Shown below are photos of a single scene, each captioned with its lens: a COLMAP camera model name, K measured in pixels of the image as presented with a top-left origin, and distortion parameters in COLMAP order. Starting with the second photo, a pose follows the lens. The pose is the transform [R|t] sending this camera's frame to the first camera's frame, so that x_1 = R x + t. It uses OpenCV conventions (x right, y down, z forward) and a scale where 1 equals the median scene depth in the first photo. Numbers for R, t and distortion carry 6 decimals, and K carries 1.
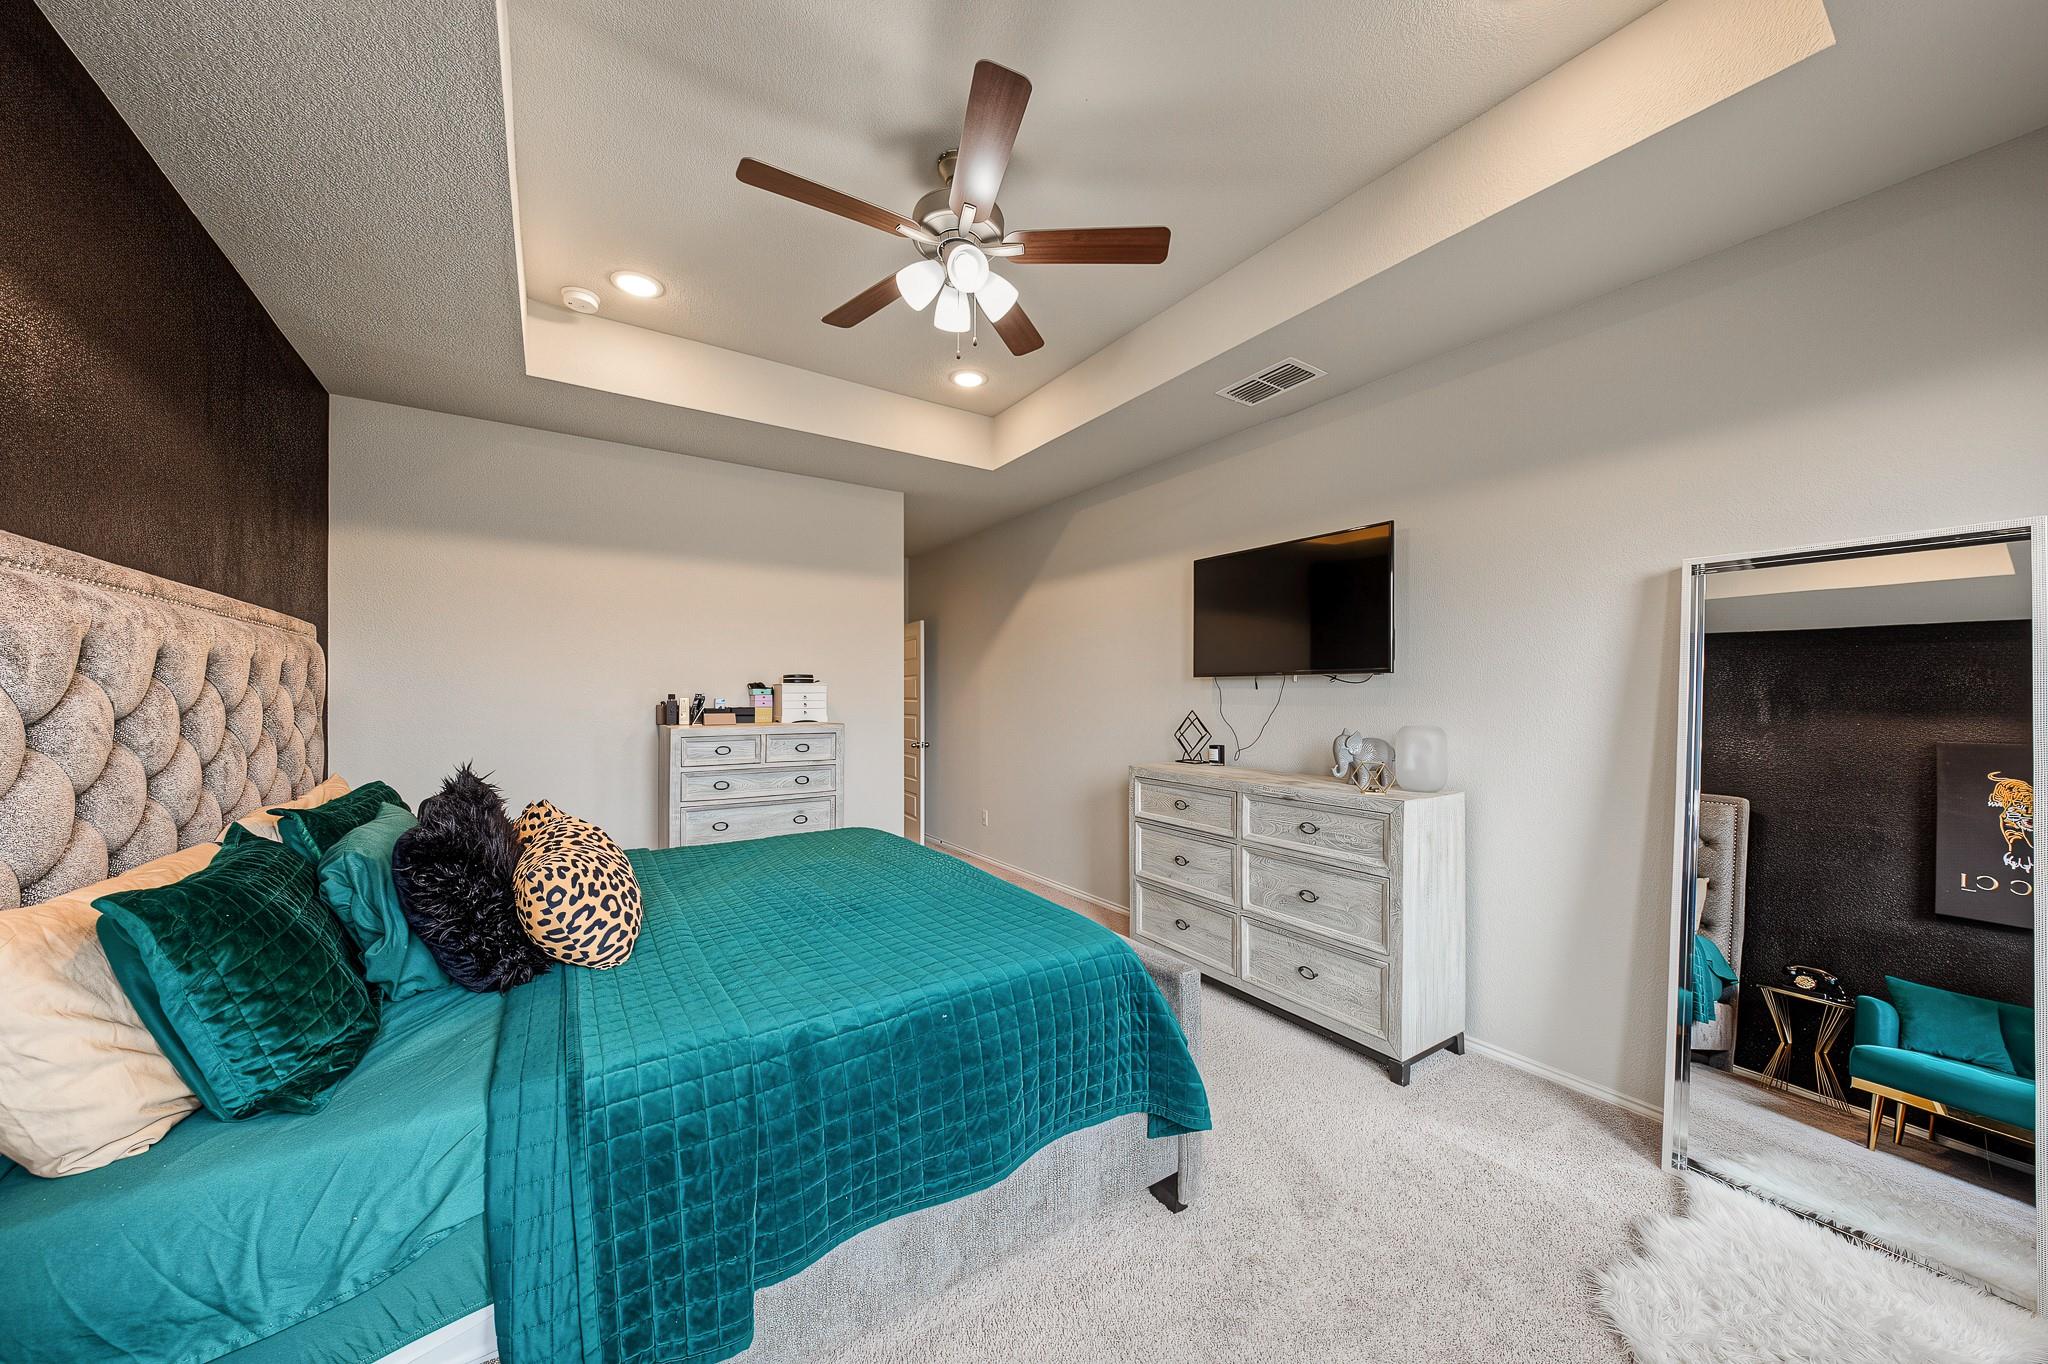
lens RADIAL K [[704.5, 0, 1024.0], [0, 704.5, 682.0], [0, 0, 1]] dist [-0.001062, -0.000132]
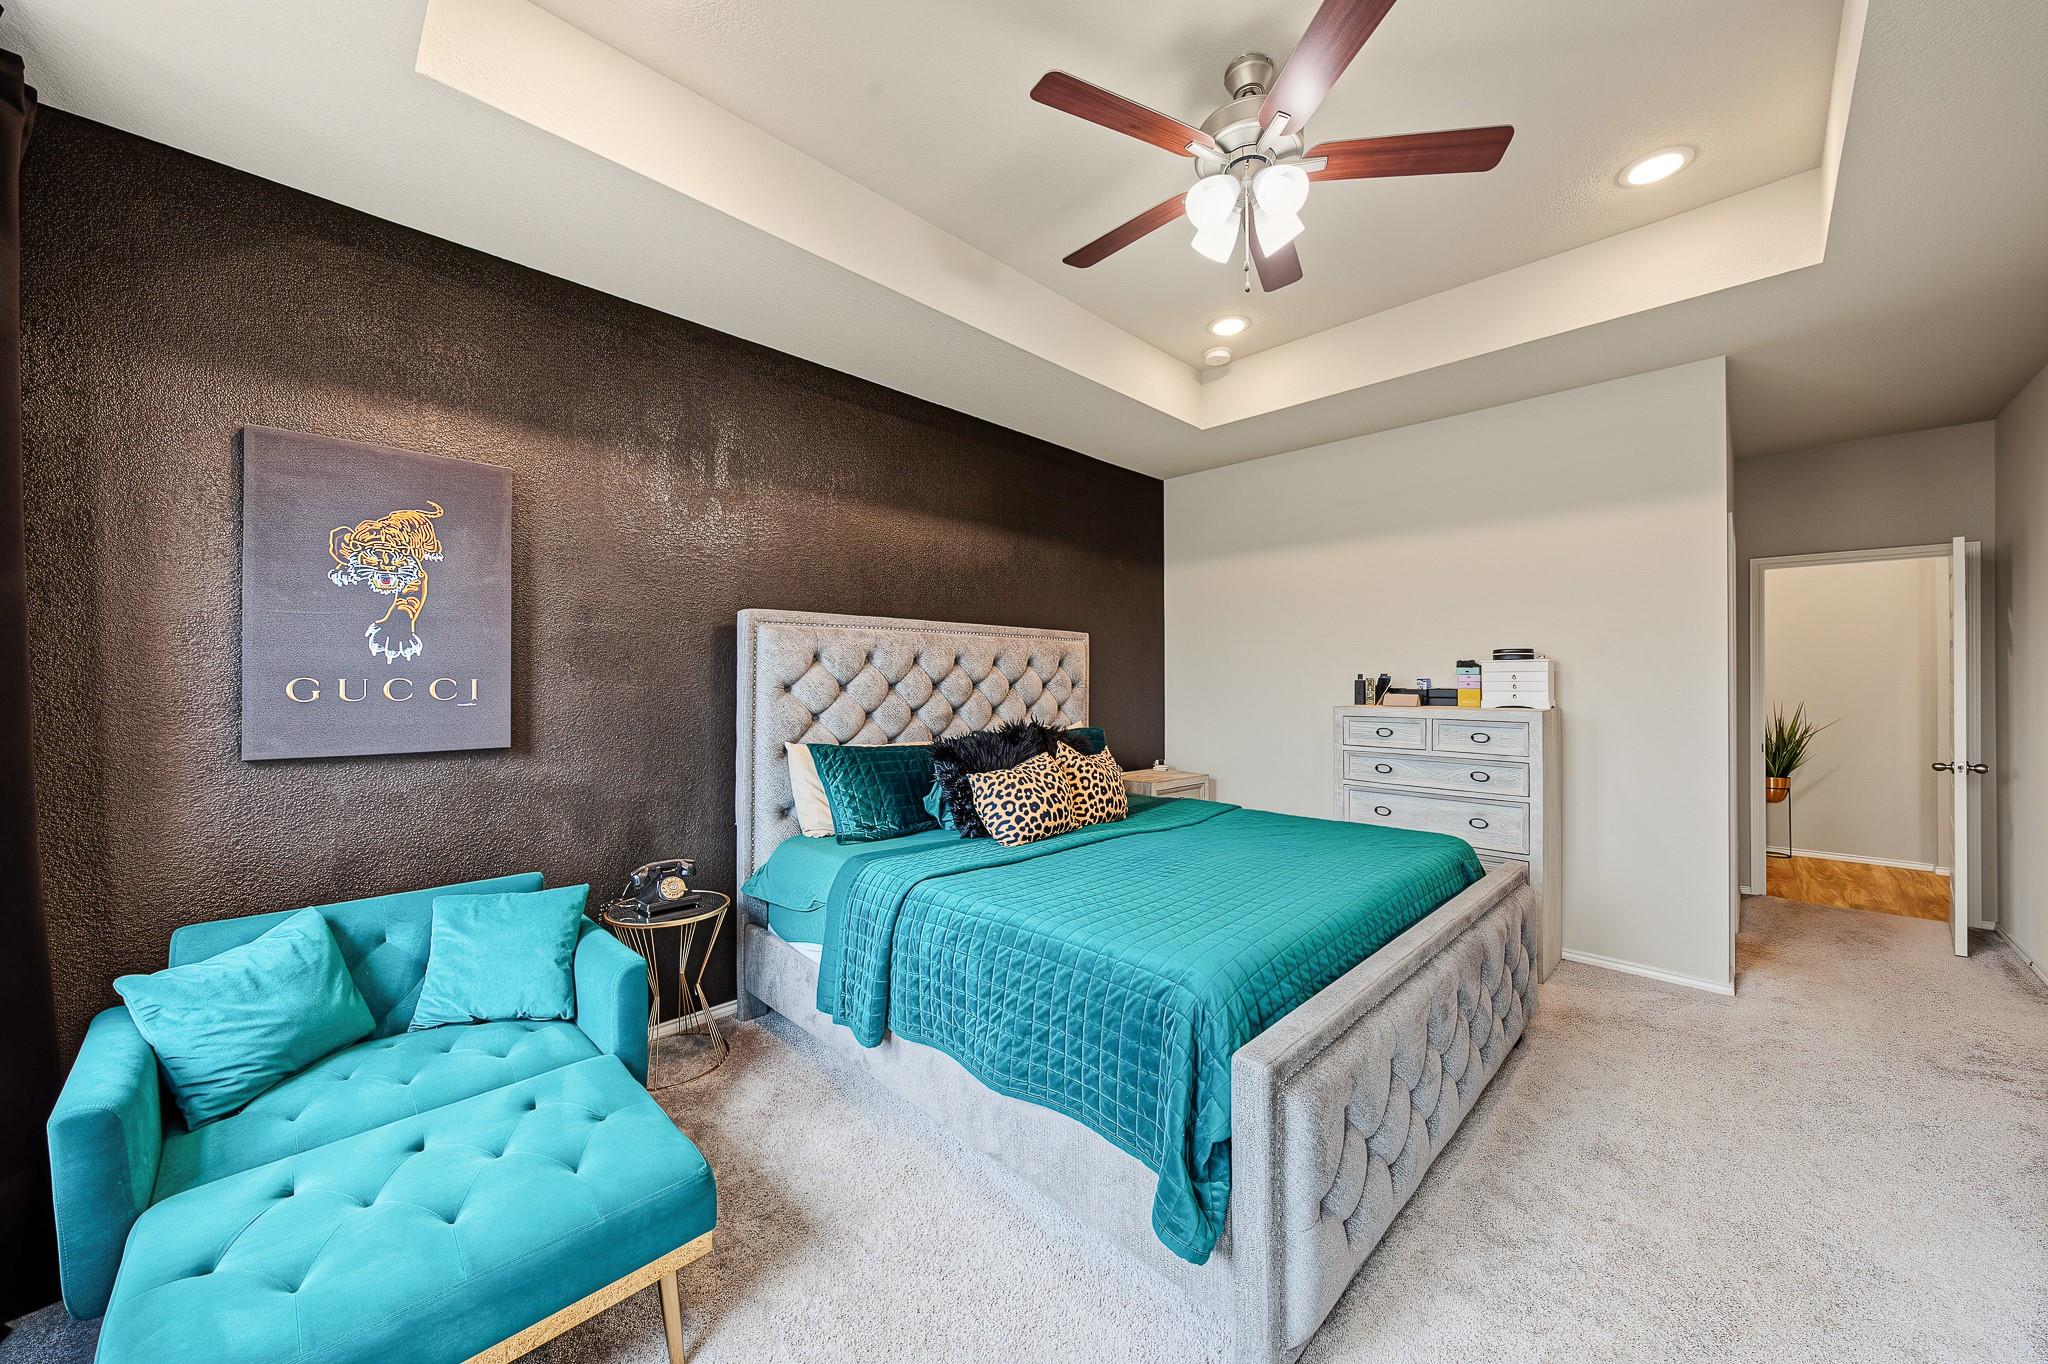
lens RADIAL K [[731.4, 0, 1019.9], [0, 731.4, 673.7], [0, 0, 1]] dist [-0.000092, -0.000011]
pose [[0.196335, -0.007302, -0.980510, 0.581708], [0.017301, 0.999842, -0.003982, 0.016506], [0.980384, -0.016182, 0.196431, 0.411892]]
